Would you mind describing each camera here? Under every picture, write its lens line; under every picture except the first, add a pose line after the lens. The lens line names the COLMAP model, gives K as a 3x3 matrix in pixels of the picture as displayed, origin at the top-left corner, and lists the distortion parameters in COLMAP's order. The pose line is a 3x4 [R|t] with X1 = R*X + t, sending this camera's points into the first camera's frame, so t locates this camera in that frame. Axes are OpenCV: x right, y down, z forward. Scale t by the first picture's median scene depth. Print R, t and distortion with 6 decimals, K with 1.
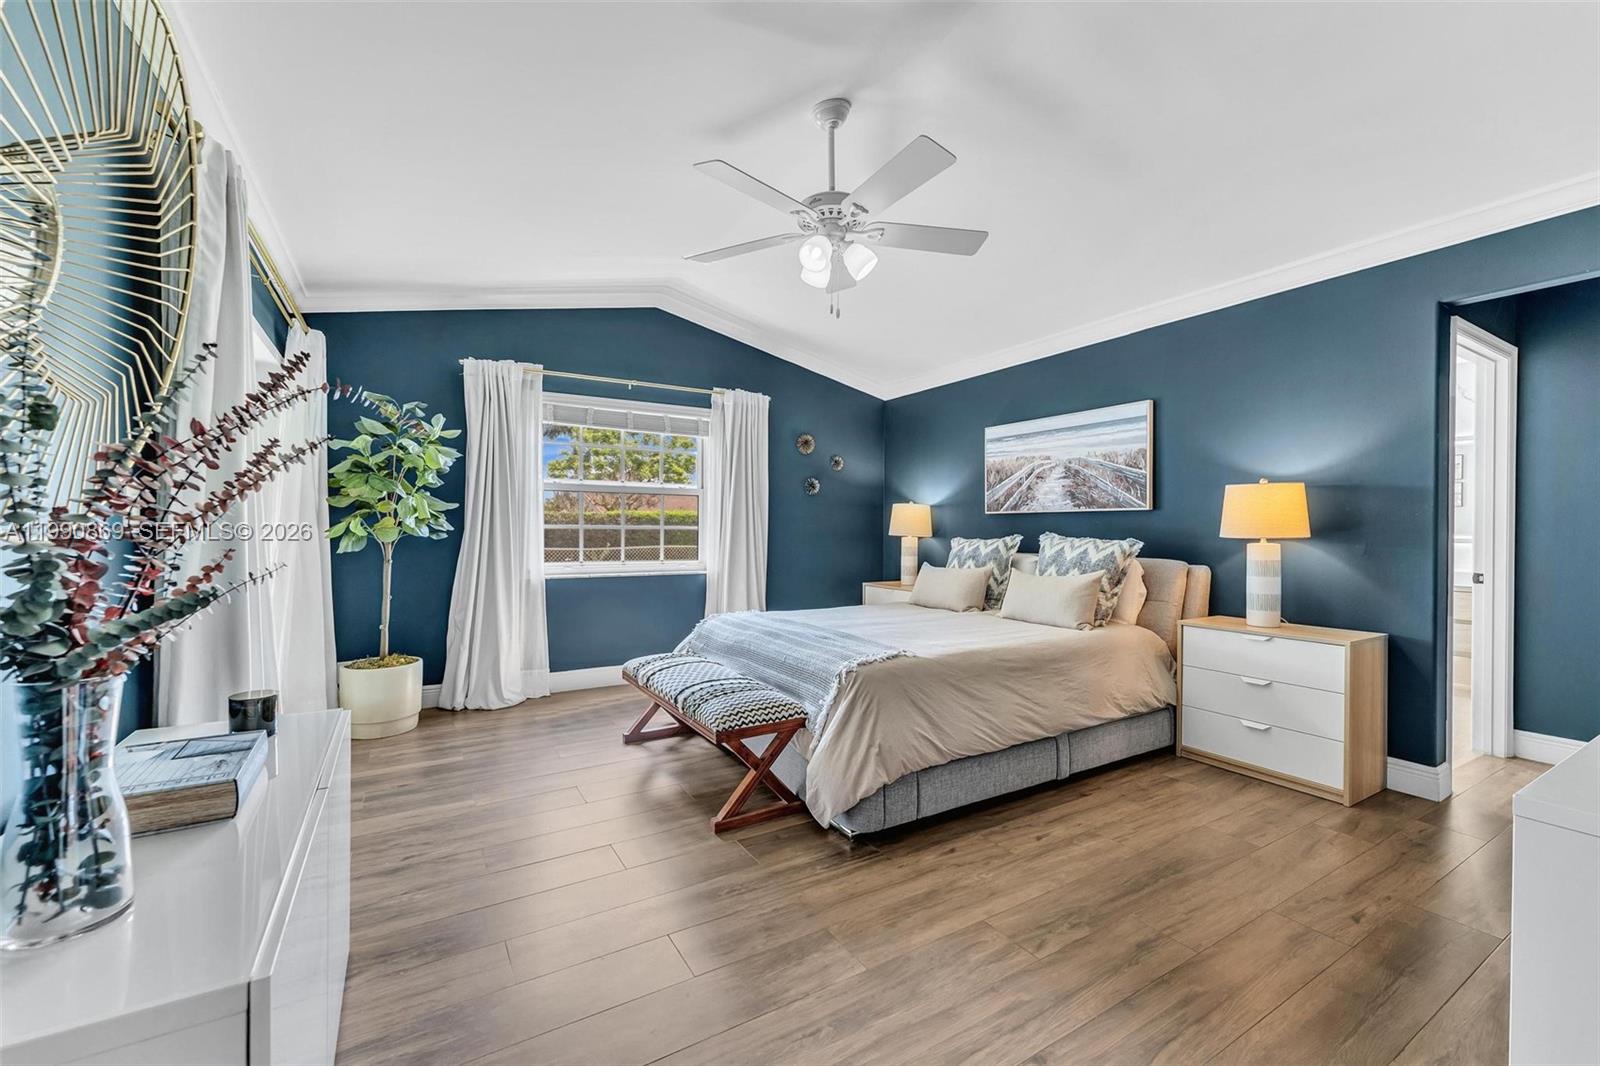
lens RADIAL K [[643.0, 0, 799.1], [0, 643.0, 535.2], [0, 0, 1]] dist [-0.000078, 0.000075]
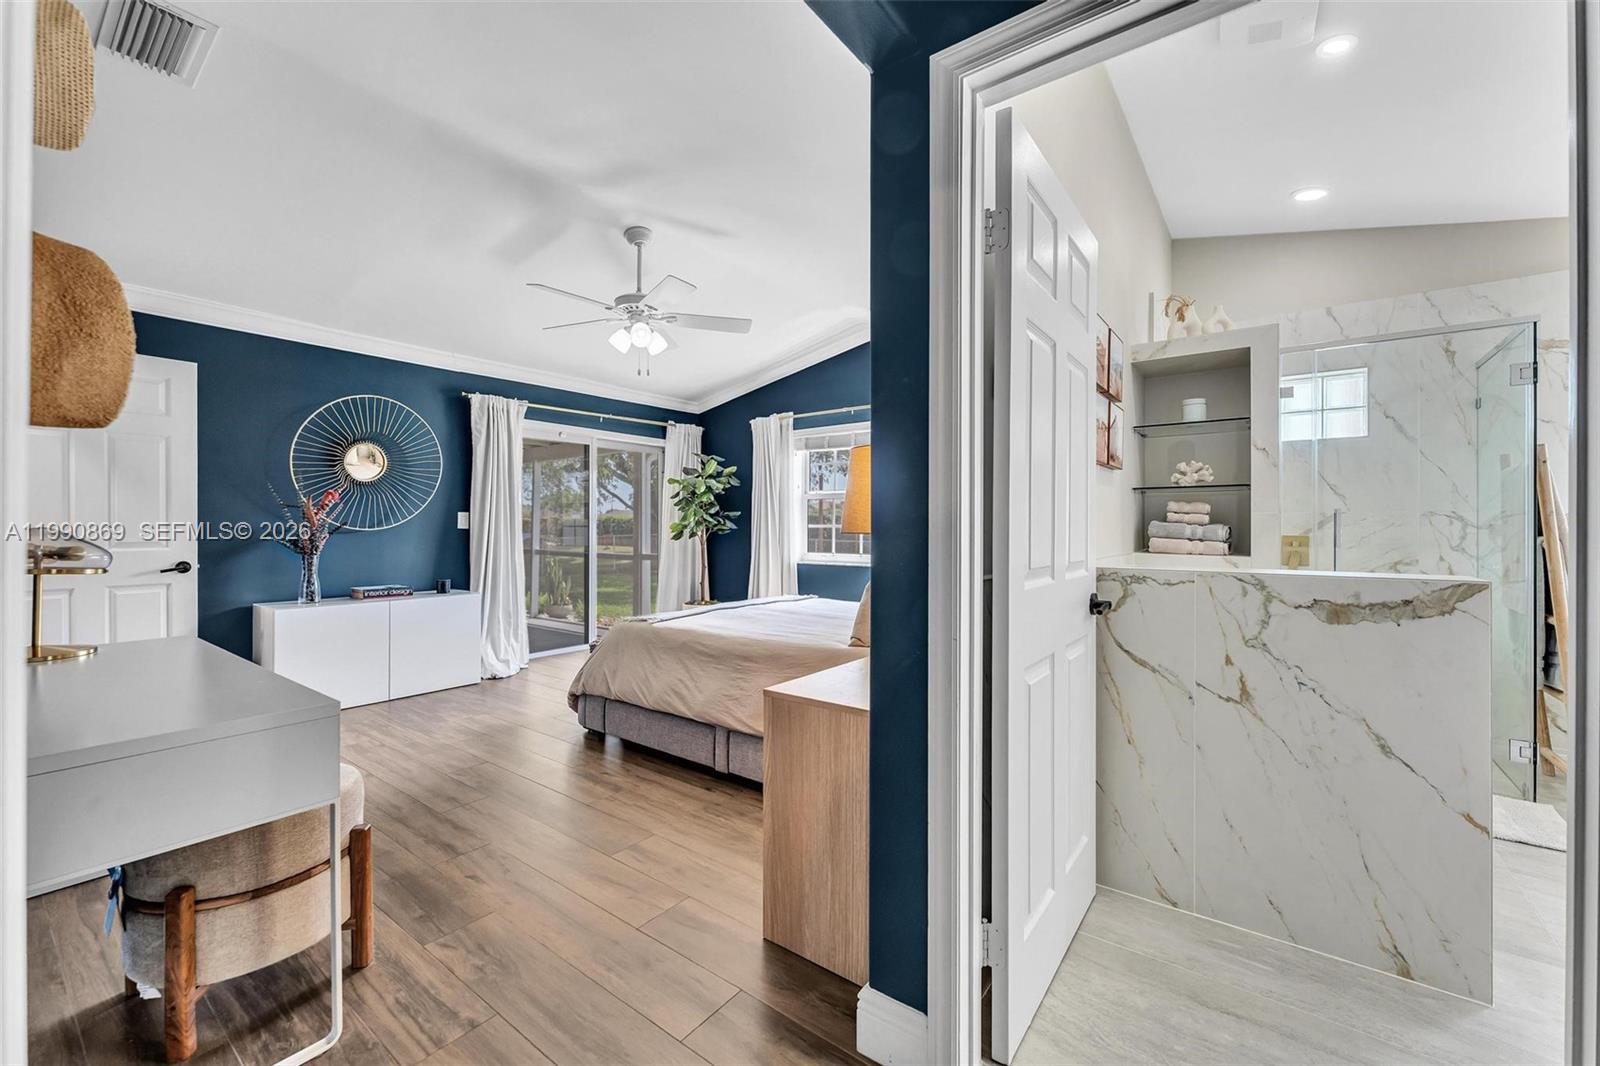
lens RADIAL K [[633.0, 0, 791.9], [0, 633.0, 530.8], [0, 0, 1]] dist [-0.003443, -0.000157]
pose [[0.383836, 0.002911, -0.923397, 1.436515], [-0.010525, 0.999944, -0.001223, -0.000343], [0.923341, 0.010188, 0.383845, 0.751469]]
